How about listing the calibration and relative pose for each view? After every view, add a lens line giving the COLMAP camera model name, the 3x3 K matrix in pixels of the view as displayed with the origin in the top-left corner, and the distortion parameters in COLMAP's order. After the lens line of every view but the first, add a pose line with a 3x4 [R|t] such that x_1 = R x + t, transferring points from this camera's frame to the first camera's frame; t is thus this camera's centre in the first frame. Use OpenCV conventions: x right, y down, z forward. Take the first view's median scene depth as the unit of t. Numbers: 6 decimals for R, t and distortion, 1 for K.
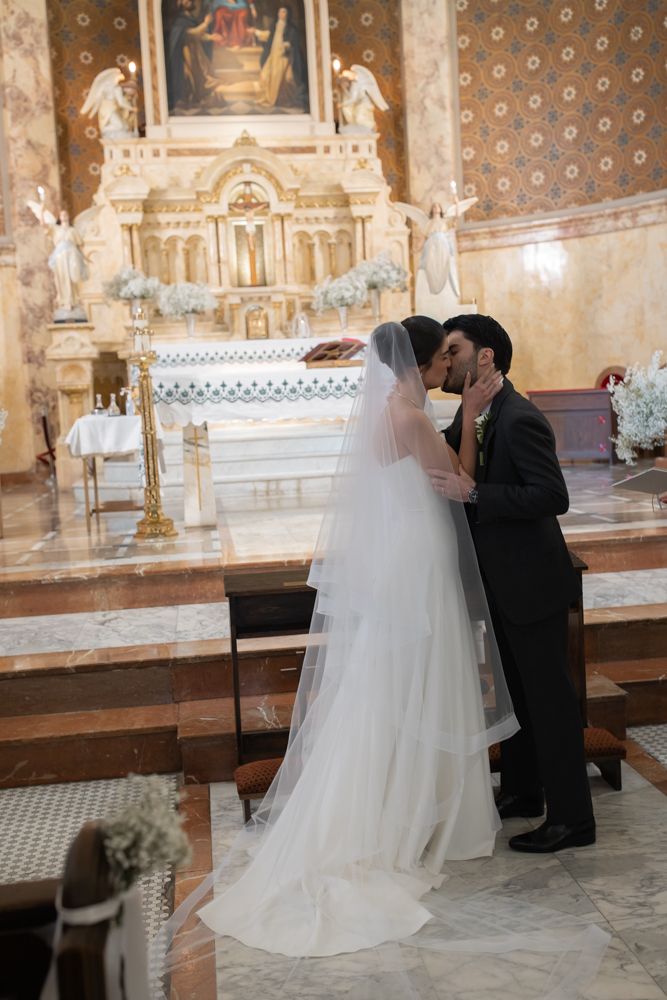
lens RADIAL K [[1031.9, 0, 366.3], [0, 1031.9, 485.5], [0, 0, 1]] dist [0.020287, -0.056738]
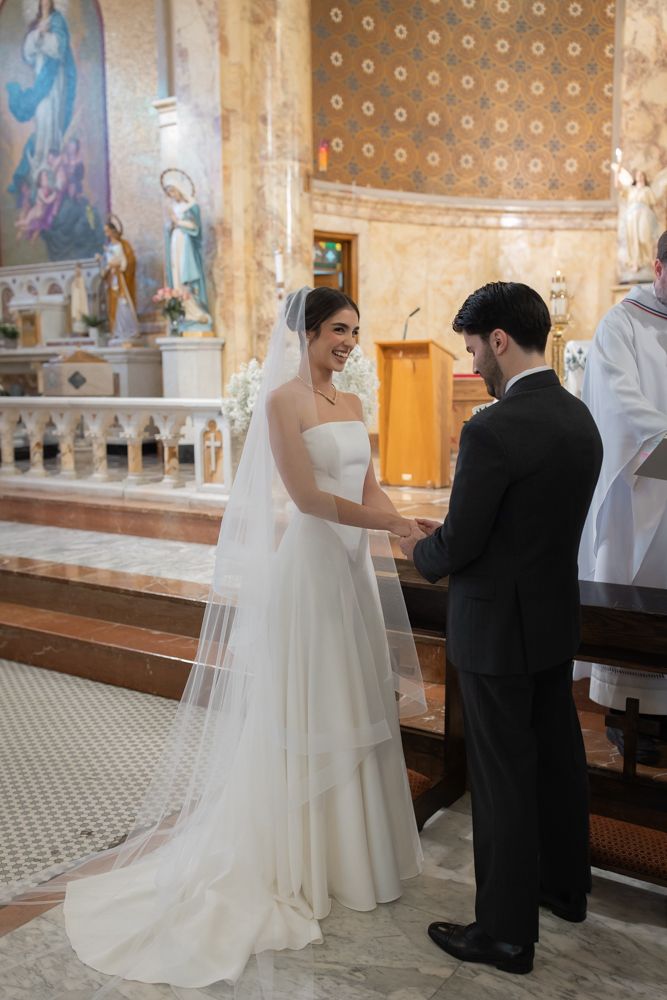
lens RADIAL K [[971.7, 0, 333.5], [0, 971.7, 500.0], [0, 0, 1]] dist [0.007553, -0.009381]
pose [[0.749494, 0.130233, -0.649075, 0.117257], [-0.088904, 0.991378, 0.096257, -0.012999], [0.656014, -0.014439, 0.754610, 0.080283]]
